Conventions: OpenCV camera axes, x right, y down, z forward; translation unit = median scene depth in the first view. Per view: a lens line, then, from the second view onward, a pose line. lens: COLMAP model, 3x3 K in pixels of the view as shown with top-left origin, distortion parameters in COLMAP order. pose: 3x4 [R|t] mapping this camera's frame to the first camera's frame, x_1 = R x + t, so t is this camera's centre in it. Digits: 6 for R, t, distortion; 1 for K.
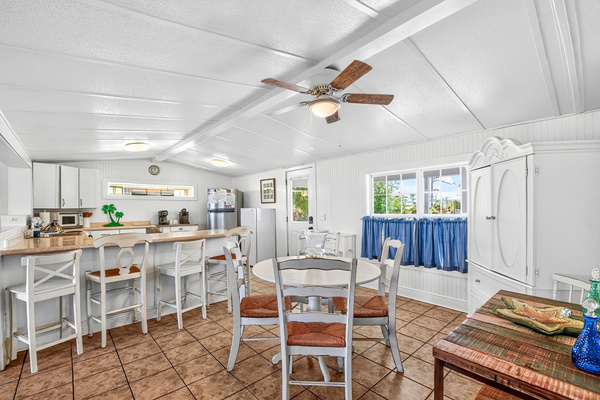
lens RADIAL K [[260.8, 0, 300.3], [0, 260.8, 205.9], [0, 0, 1]] dist [0.008041, 0.000803]
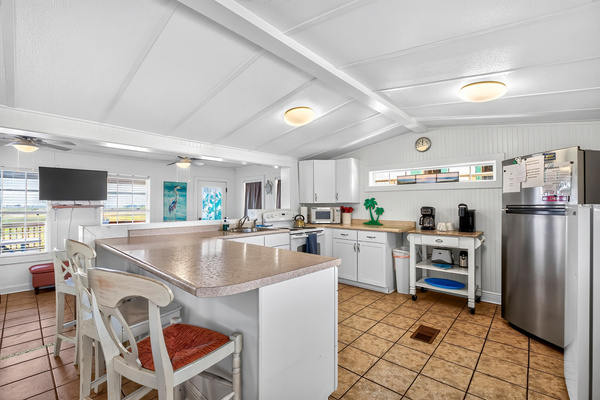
lens RADIAL K [[260.8, 0, 300.5], [0, 260.8, 201.9], [0, 0, 1]] dist [0.008041, 0.000803]
pose [[0.111750, 0.002273, -0.993734, 0.060825], [0.010015, 0.999944, 0.003414, 0.001052], [0.993686, -0.010334, 0.111721, 0.700939]]
